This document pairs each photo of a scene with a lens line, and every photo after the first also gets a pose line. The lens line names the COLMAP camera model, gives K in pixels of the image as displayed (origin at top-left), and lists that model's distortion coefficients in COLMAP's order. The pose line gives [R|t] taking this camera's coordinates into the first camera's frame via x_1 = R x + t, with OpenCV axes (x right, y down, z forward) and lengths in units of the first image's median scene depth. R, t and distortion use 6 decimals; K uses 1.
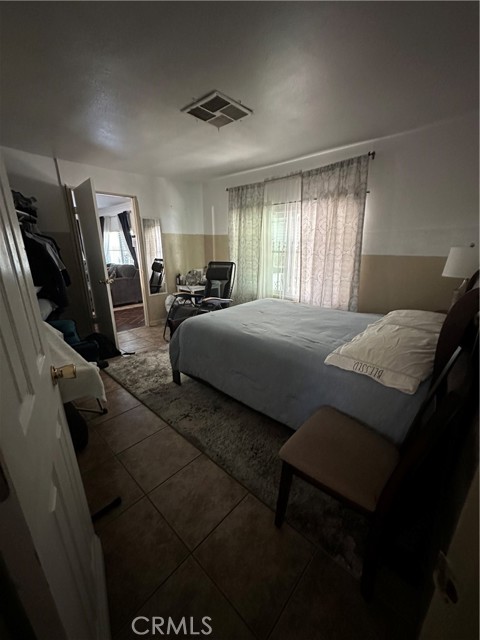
lens RADIAL K [[254.8, 0, 240.0], [0, 254.8, 320.0], [0, 0, 1]] dist [-0.004784, 0.000961]
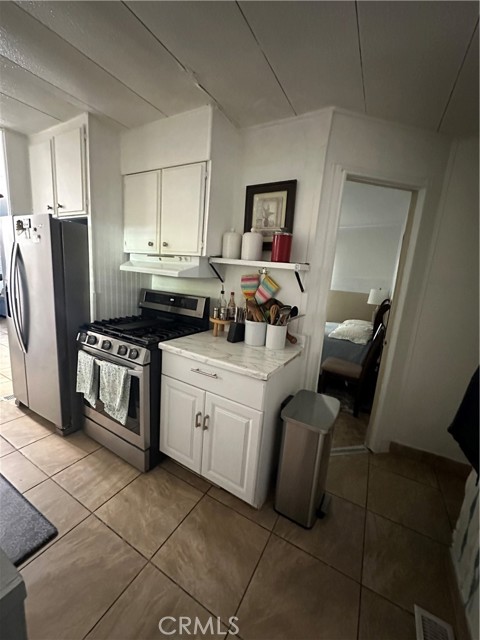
lens RADIAL K [[254.8, 0, 240.0], [0, 254.8, 320.0], [0, 0, 1]] dist [-0.004784, 0.000961]
pose [[0.968106, 0.039806, 0.247357, -0.623043], [-0.015407, 0.994888, -0.099802, 0.161701], [-0.250066, 0.092808, 0.963771, -0.615828]]
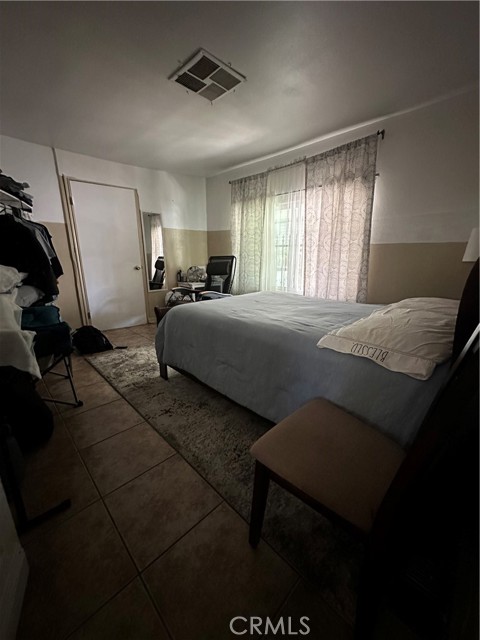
lens RADIAL K [[254.8, 0, 240.0], [0, 254.8, 320.0], [0, 0, 1]] dist [-0.004784, 0.000961]
pose [[0.998811, 0.014527, -0.046533, 0.074536], [-0.016033, 0.999354, -0.032163, 0.073199], [0.046036, 0.032871, 0.998399, 0.099262]]
